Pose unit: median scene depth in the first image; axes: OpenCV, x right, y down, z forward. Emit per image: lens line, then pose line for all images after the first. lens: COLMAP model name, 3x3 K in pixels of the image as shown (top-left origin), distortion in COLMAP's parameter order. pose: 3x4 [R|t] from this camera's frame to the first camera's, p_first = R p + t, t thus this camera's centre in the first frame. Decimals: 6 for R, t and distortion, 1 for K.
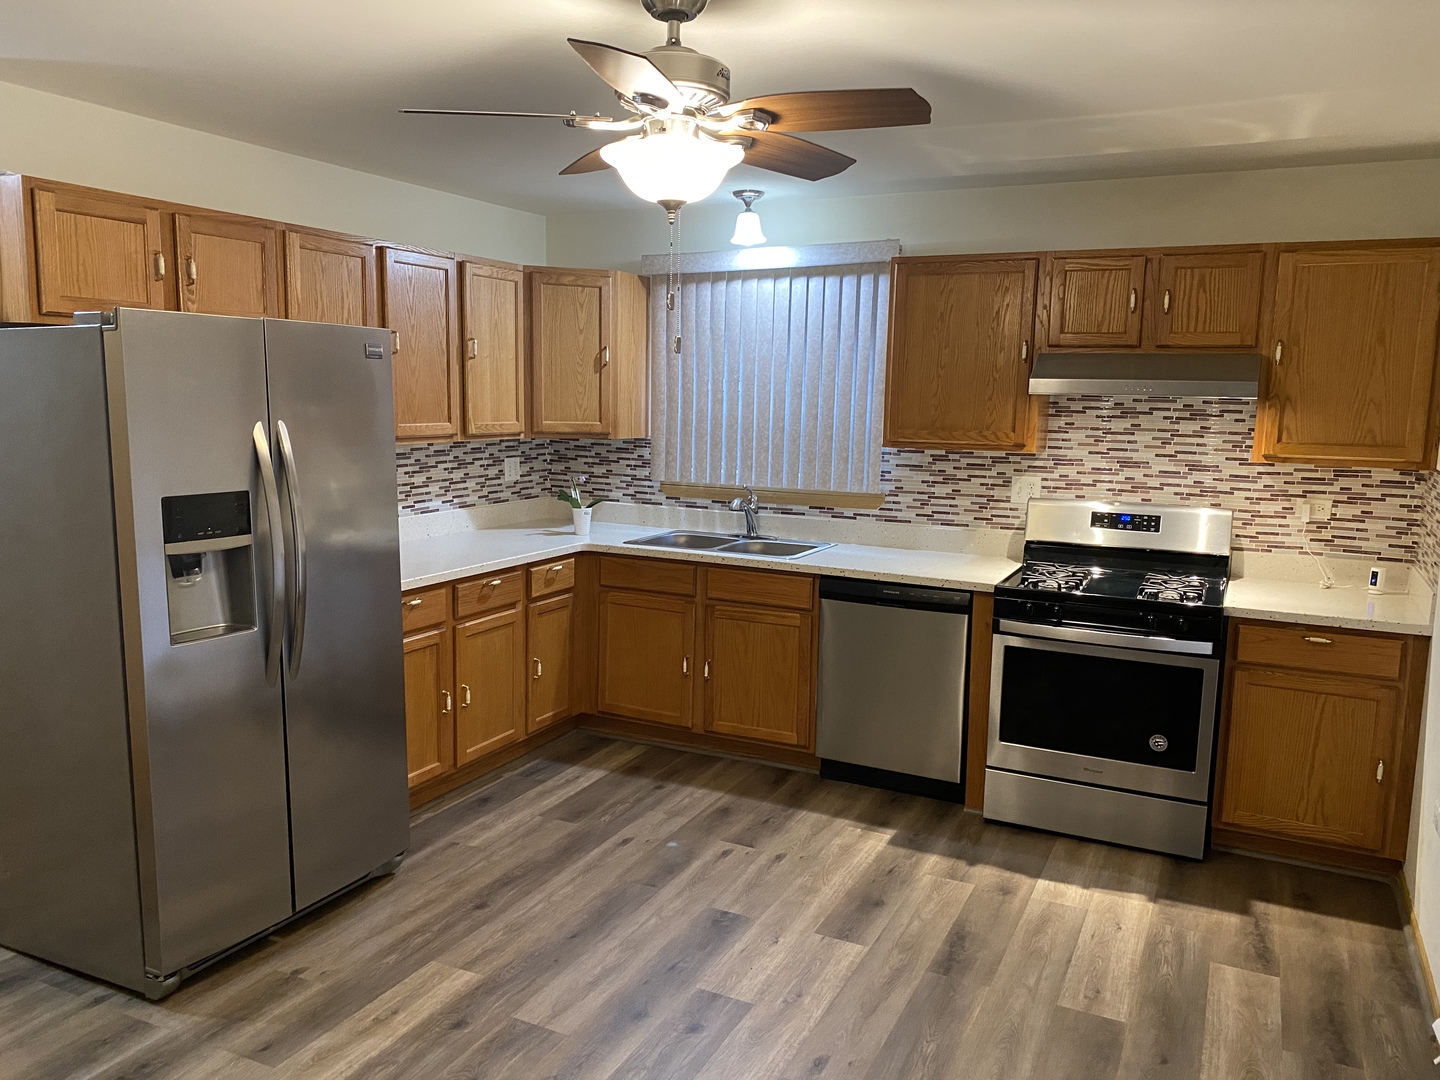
lens RADIAL K [[1091.6, 0, 718.7], [0, 1091.6, 553.8], [0, 0, 1]] dist [0.034892, -0.038869]
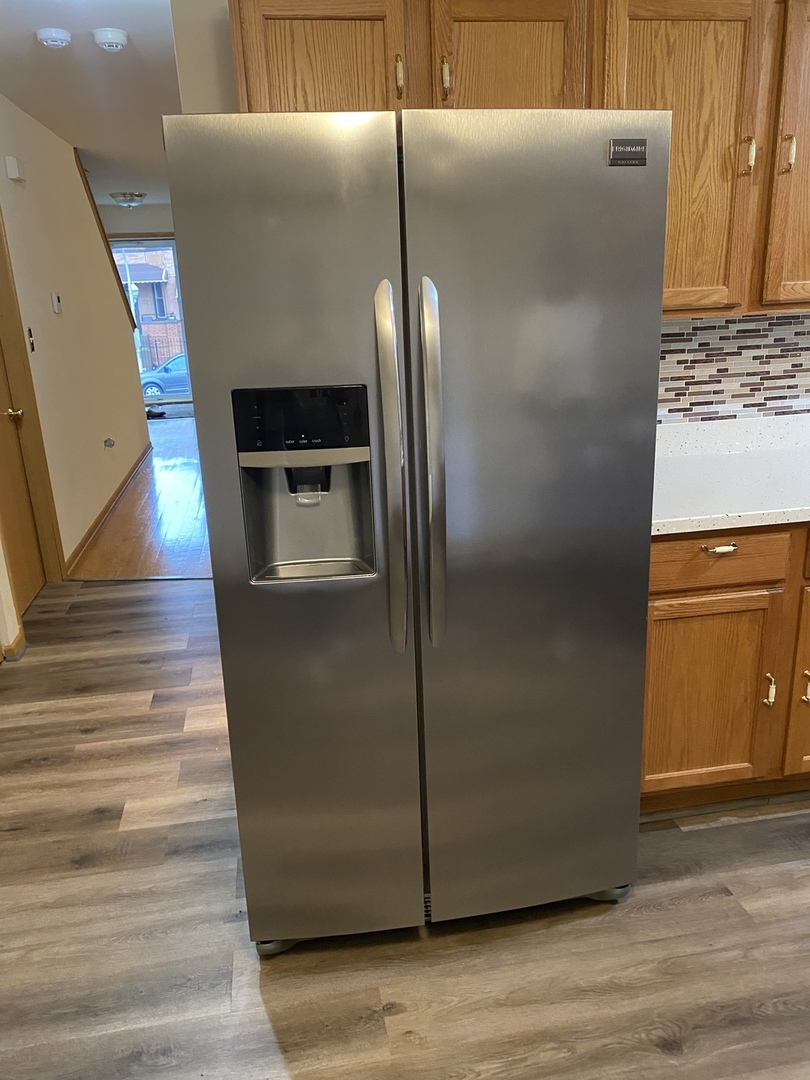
lens RADIAL K [[819.2, 0, 408.7], [0, 819.2, 542.5], [0, 0, 1]] dist [0.034403, -0.039037]
pose [[0.581003, 0.207052, -0.787124, 0.009683], [-0.072801, 0.976445, 0.203116, -0.034512], [0.810639, -0.060708, 0.582391, 0.367978]]
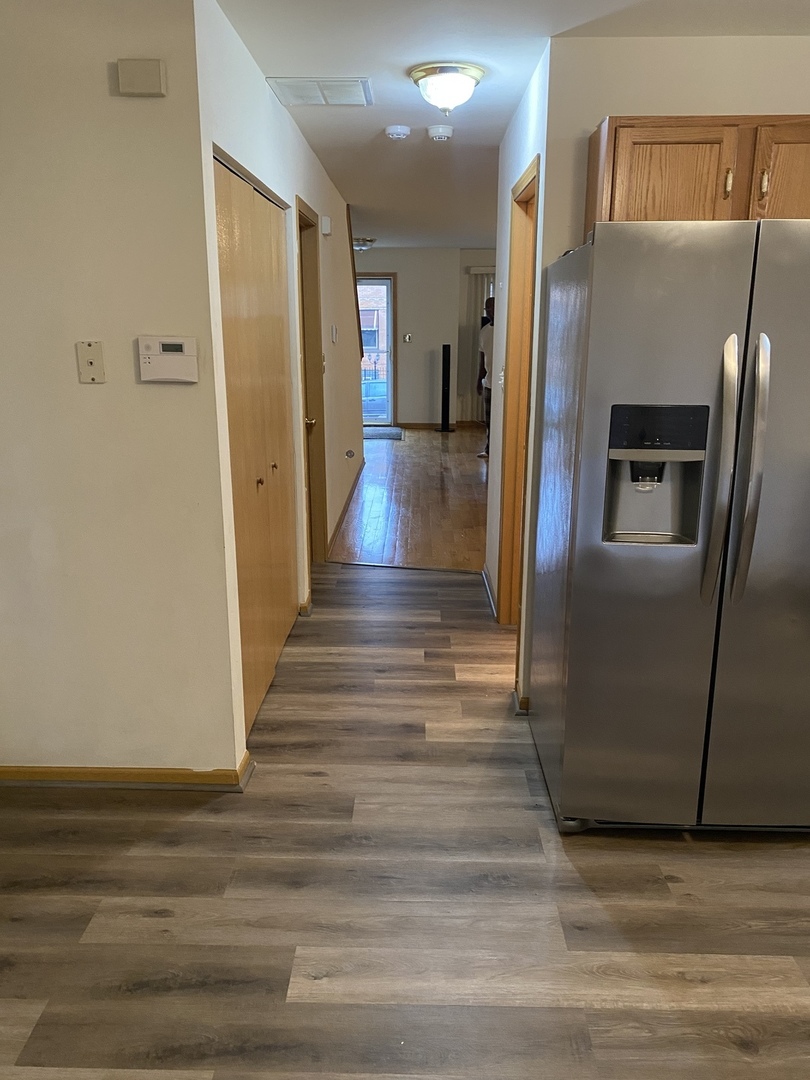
lens RADIAL K [[823.2, 0, 395.0], [0, 823.2, 533.4], [0, 0, 1]] dist [0.035793, -0.038698]
pose [[0.415747, 0.209190, -0.885096, 0.068725], [-0.127726, 0.976973, 0.170909, -0.018869], [0.900467, 0.041994, 0.432892, 0.223160]]
